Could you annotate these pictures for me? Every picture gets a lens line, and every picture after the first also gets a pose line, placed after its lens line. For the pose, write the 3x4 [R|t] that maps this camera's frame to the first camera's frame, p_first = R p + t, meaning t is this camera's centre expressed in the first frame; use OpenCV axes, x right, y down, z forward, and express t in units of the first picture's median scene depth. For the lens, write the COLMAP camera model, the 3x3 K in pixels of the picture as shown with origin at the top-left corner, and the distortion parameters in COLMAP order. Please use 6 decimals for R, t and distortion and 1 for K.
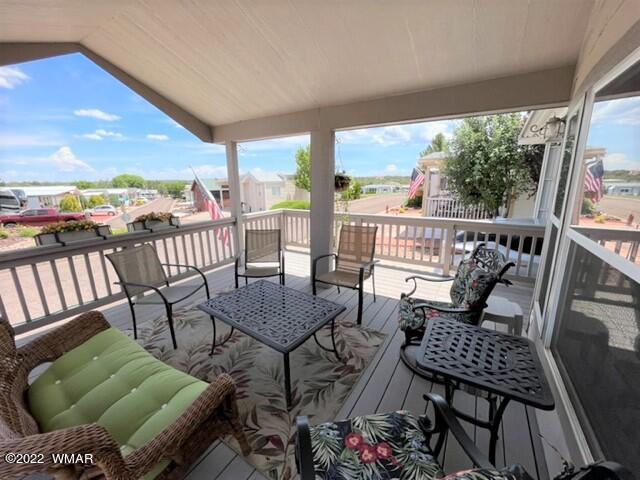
lens RADIAL K [[259.7, 0, 321.4], [0, 259.7, 239.3], [0, 0, 1]] dist [0.002167, -0.000141]
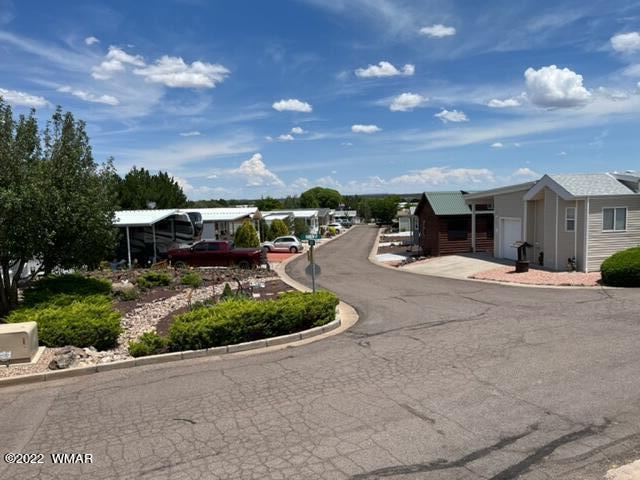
lens RADIAL K [[478.8, 0, 323.8], [0, 478.8, 250.1], [0, 0, 1]] dist [0.036280, -0.057899]
pose [[0.814970, 0.050244, -0.577320, -0.057240], [-0.109769, 0.991583, -0.068659, -0.018615], [0.569011, 0.119327, 0.813626, 0.071064]]
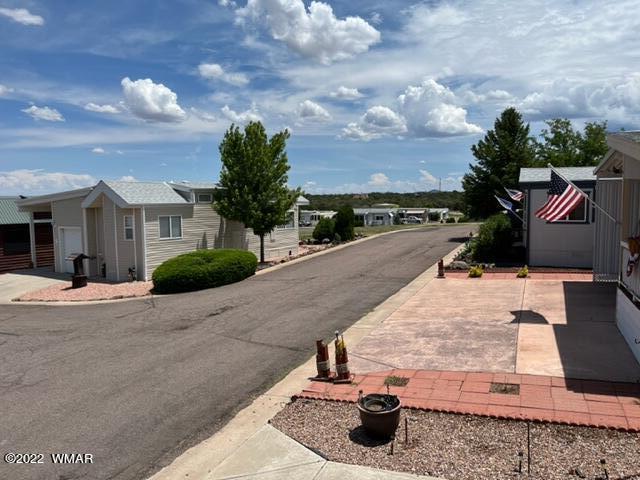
lens RADIAL K [[478.8, 0, 323.1], [0, 478.8, 242.5], [0, 0, 1]] dist [0.036280, -0.057899]
pose [[0.989021, -0.010007, 0.147437, -0.023904], [0.029742, 0.990768, -0.132264, -0.026583], [-0.144753, 0.135196, 0.980188, 0.110619]]
